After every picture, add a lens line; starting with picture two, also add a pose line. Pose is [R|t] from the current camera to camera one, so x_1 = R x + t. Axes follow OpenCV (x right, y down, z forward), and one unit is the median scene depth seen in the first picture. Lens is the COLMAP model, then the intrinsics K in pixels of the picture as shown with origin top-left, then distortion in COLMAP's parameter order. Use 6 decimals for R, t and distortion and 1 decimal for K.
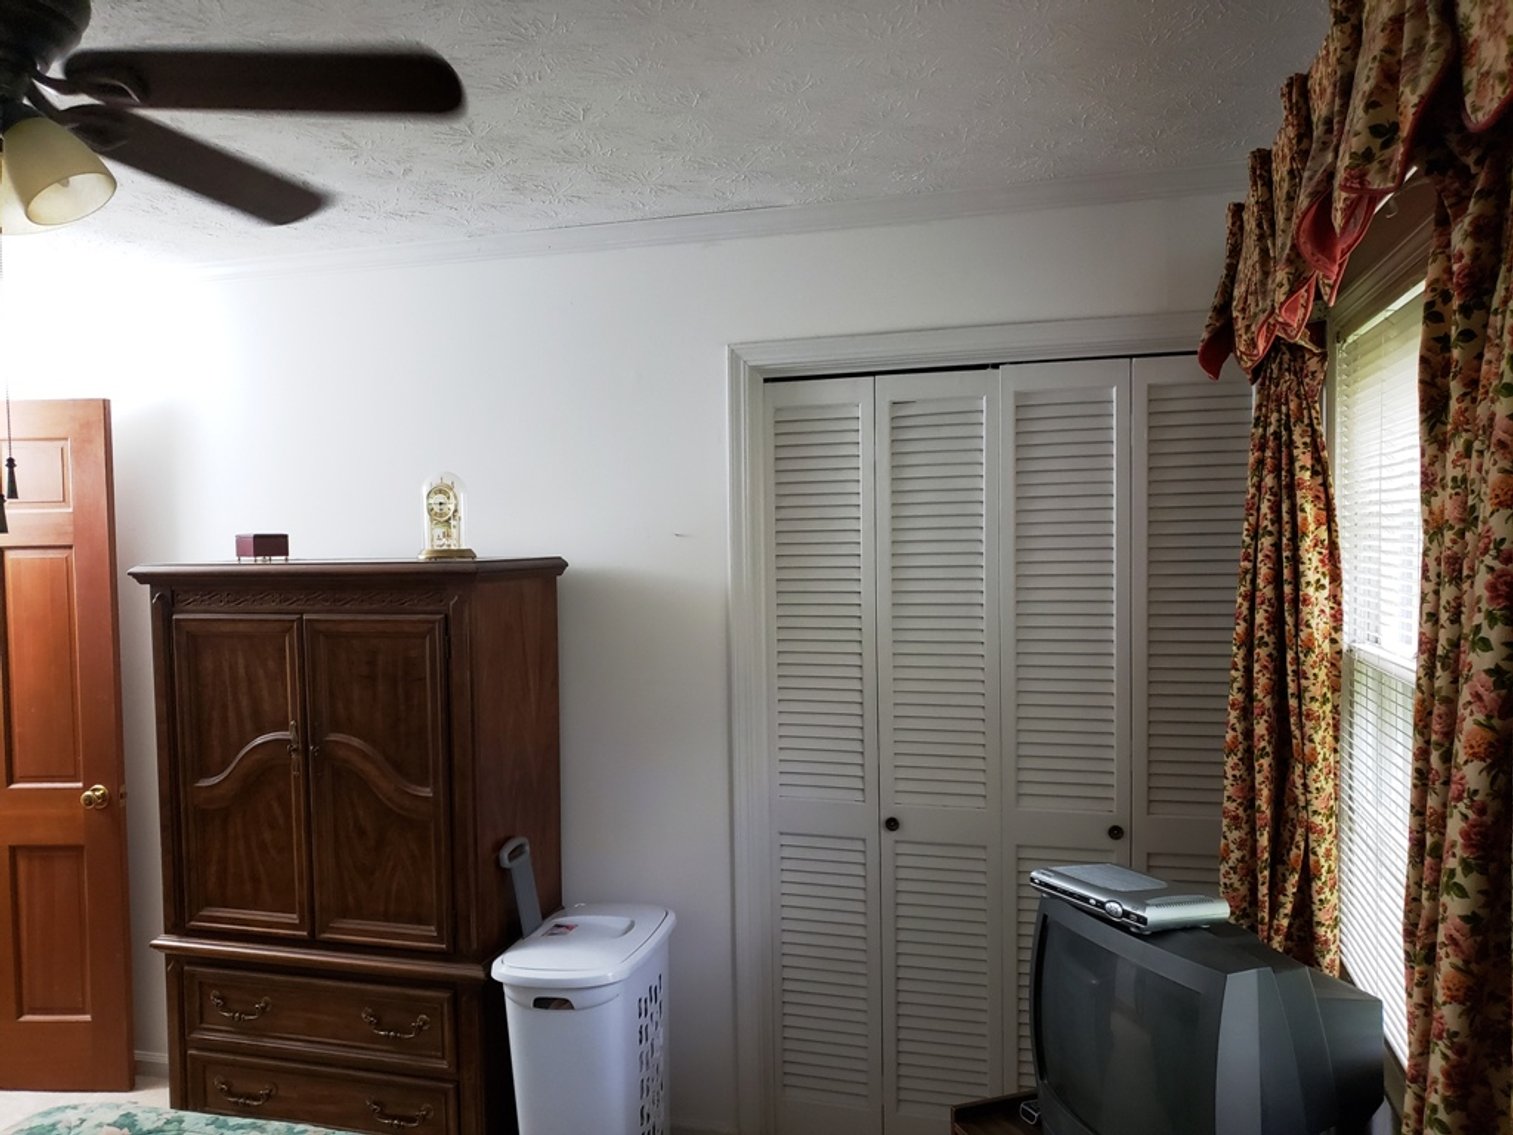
lens RADIAL K [[1178.4, 0, 755.6], [0, 1178.4, 571.1], [0, 0, 1]] dist [0.016619, -0.009792]
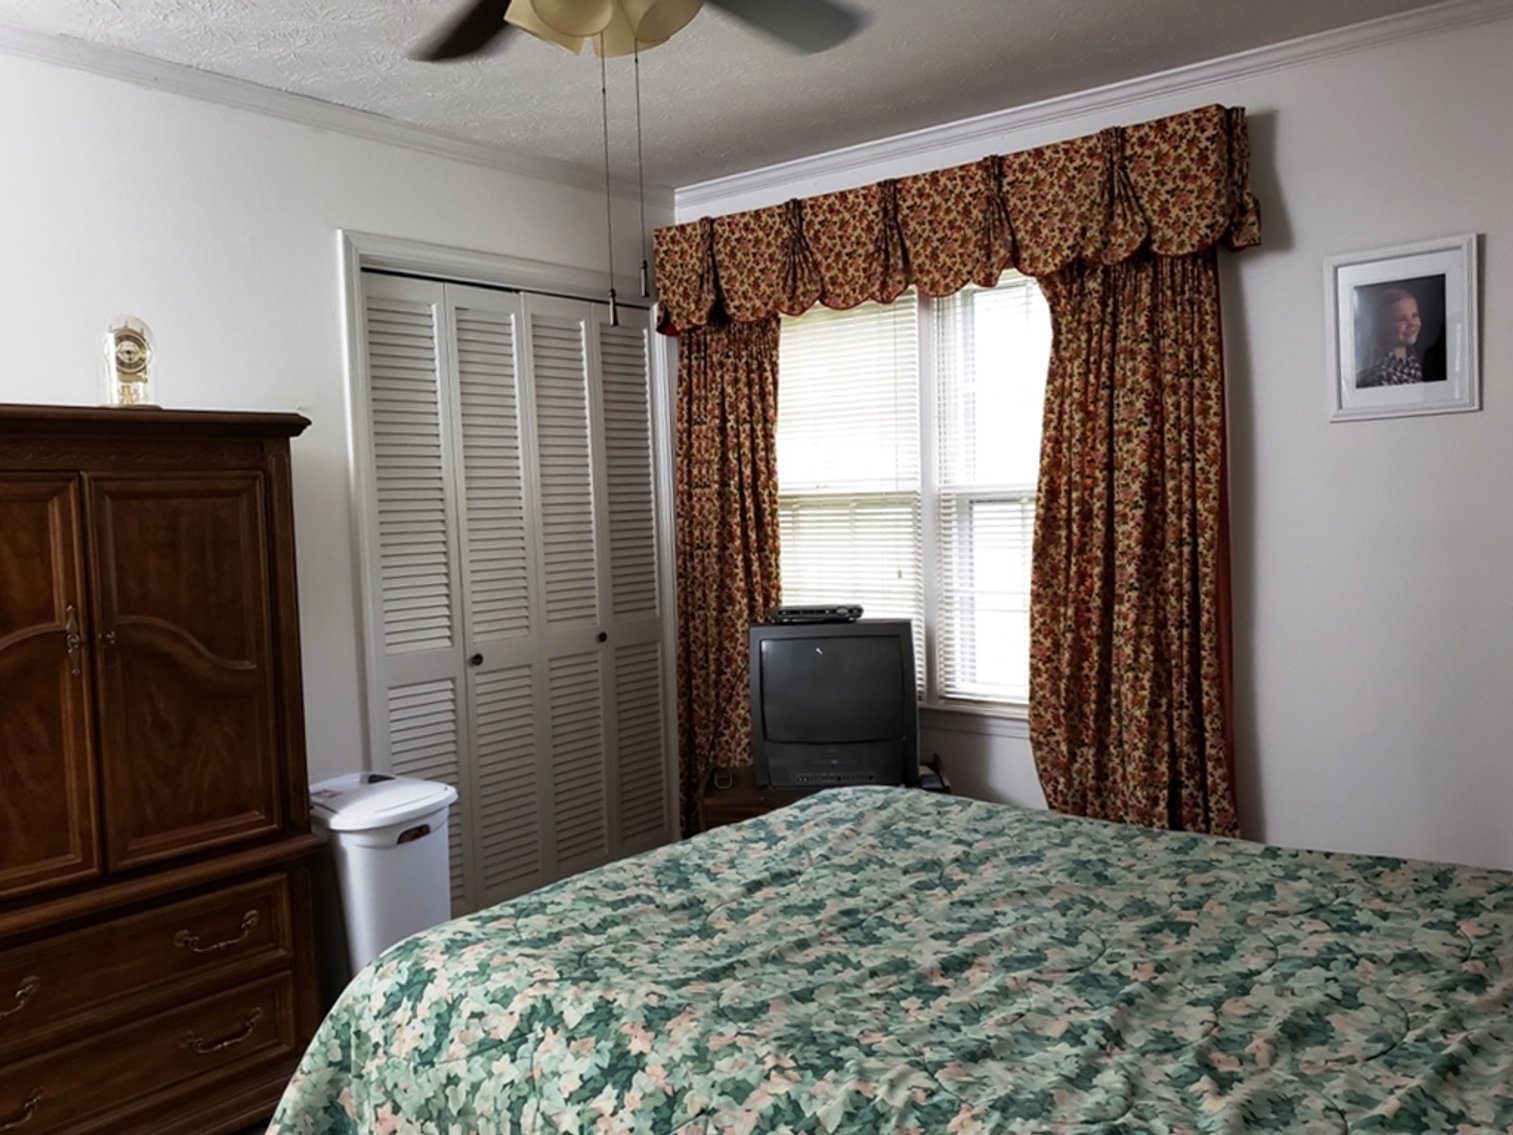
lens RADIAL K [[1253.1, 0, 753.3], [0, 1253.1, 572.2], [0, 0, 1]] dist [0.026387, -0.055981]
pose [[0.377044, -0.052178, 0.924724, -1.006377], [0.051337, 0.998054, 0.035383, 0.099099], [-0.924771, 0.034132, 0.378989, 0.261464]]
